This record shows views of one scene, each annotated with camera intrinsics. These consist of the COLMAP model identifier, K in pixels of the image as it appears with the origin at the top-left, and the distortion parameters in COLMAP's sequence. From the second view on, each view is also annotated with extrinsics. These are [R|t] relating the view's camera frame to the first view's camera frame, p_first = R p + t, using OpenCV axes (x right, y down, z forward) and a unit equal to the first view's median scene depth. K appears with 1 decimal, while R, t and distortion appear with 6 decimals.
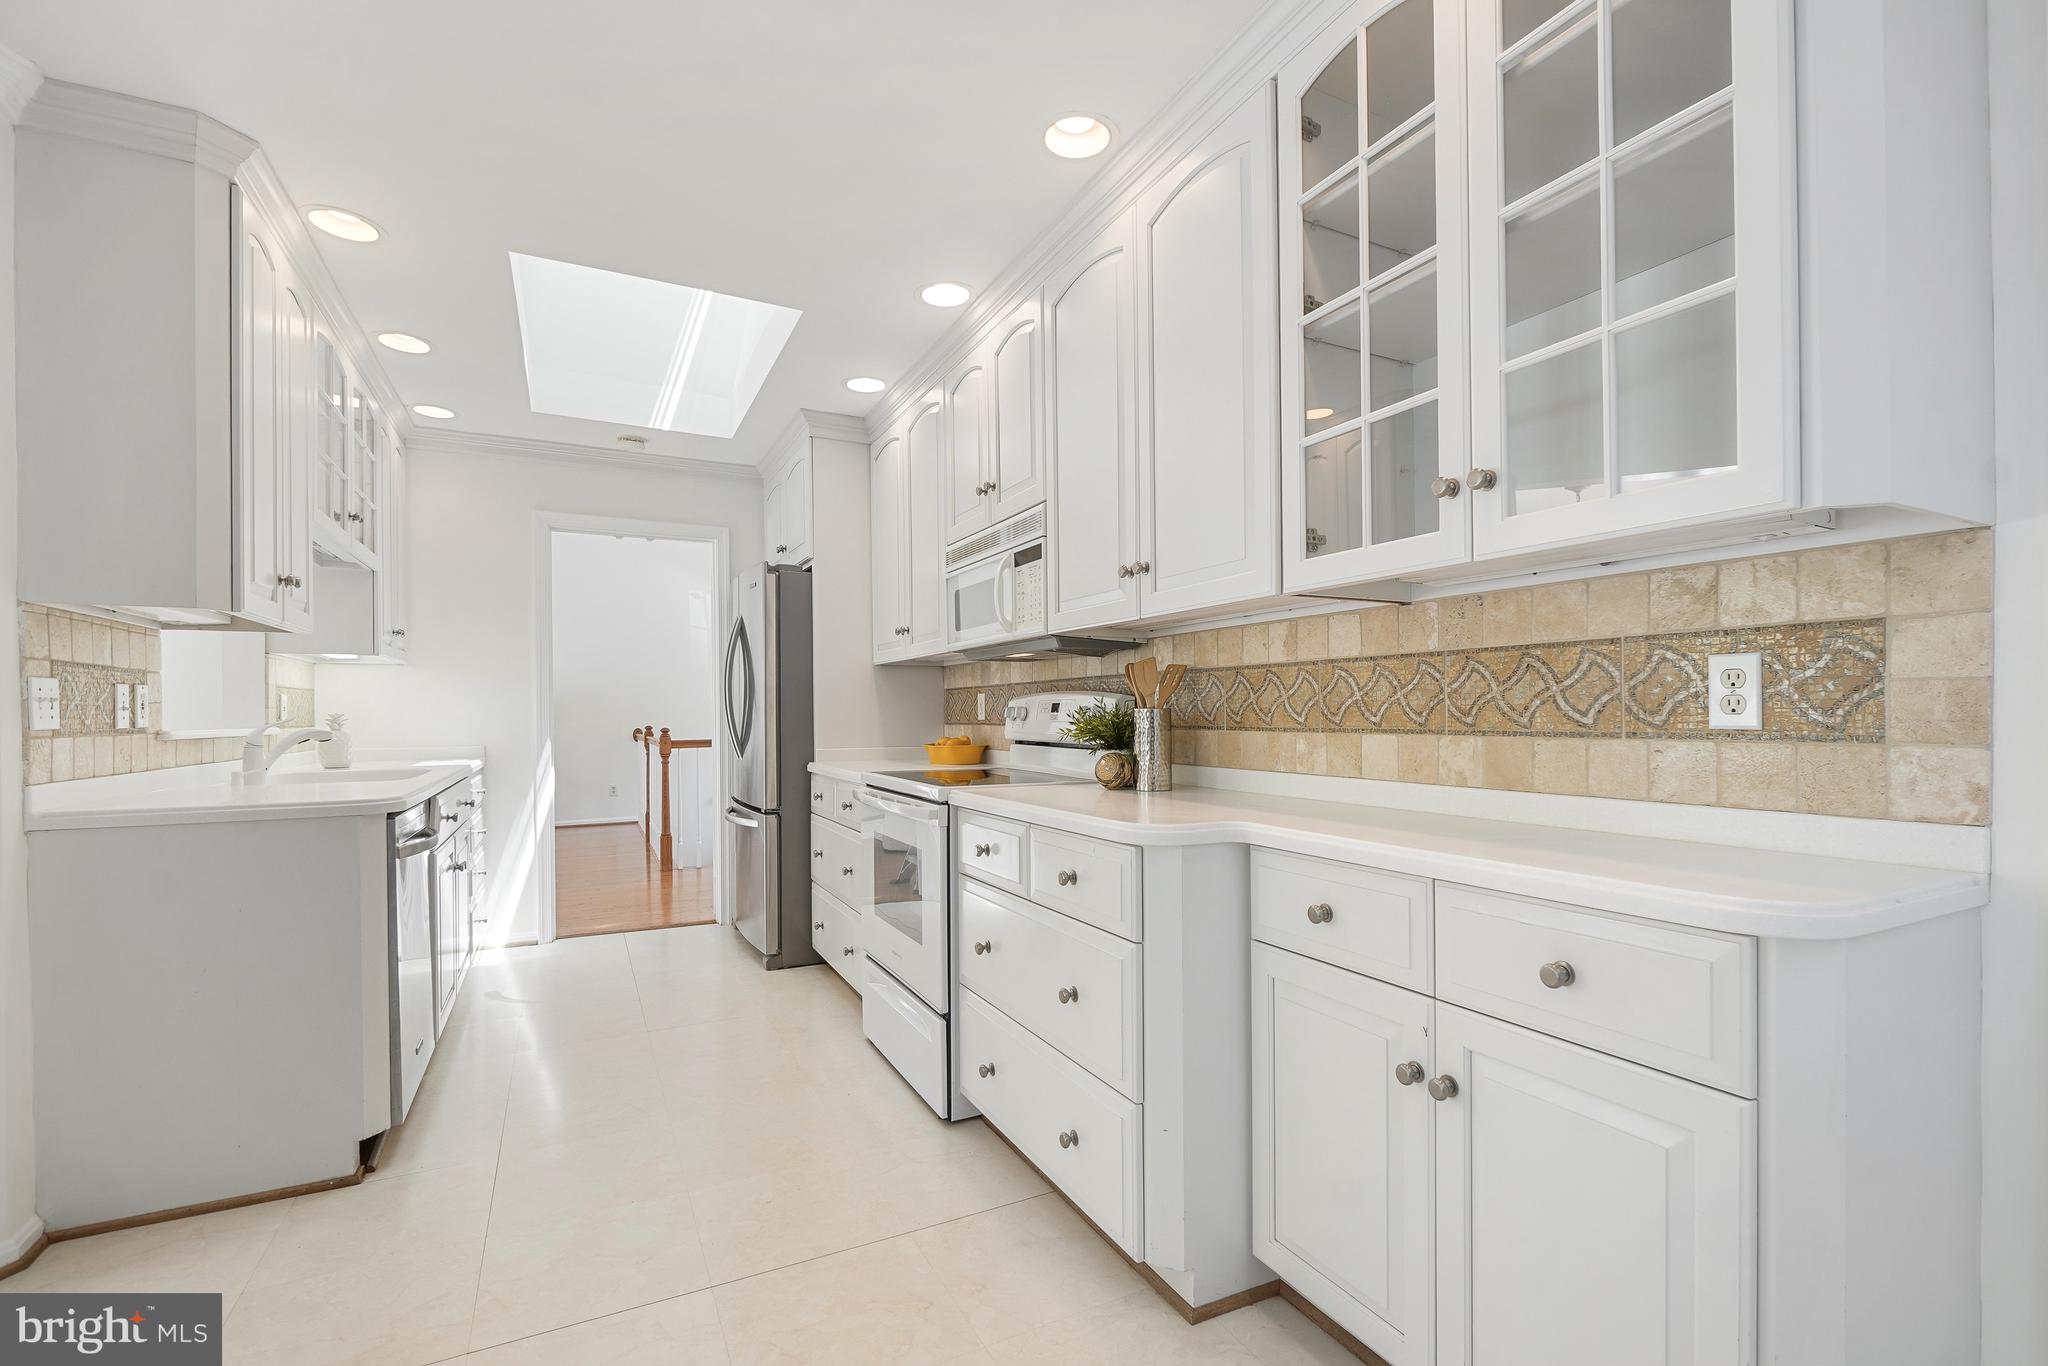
lens RADIAL K [[898.1, 0, 1050.0], [0, 898.1, 719.0], [0, 0, 1]] dist [-0.003527, -0.000293]
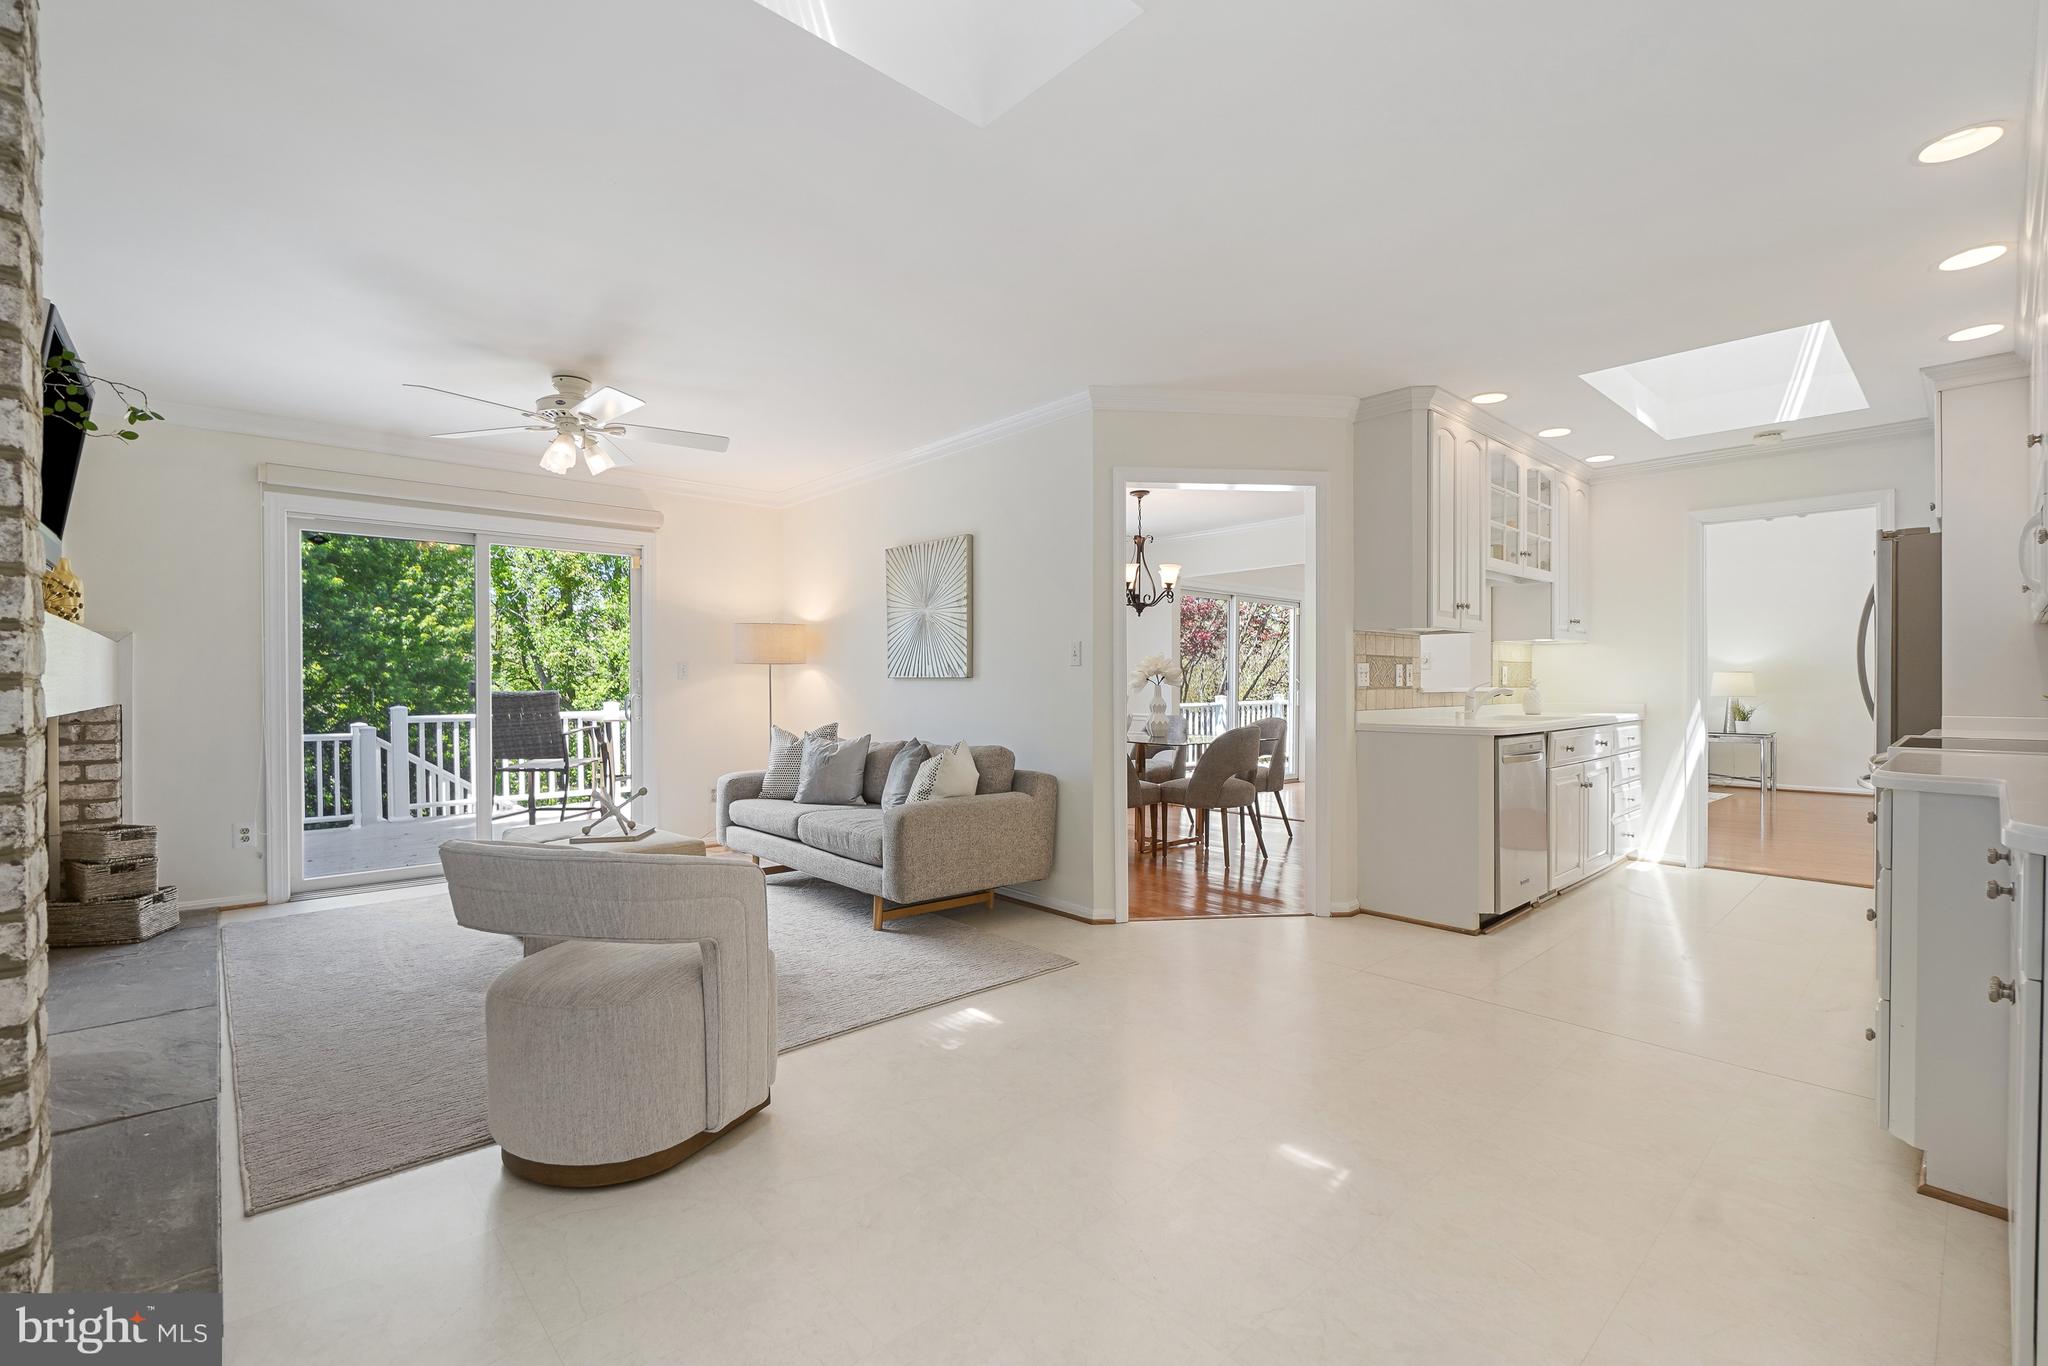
lens RADIAL K [[898.1, 0, 1031.5], [0, 898.1, 687.3], [0, 0, 1]] dist [-0.003527, -0.000293]
pose [[0.248221, 0.010507, -0.968647, 0.529360], [-0.004151, 0.999944, 0.009783, -0.002310], [0.968695, 0.001592, 0.248250, -0.228976]]
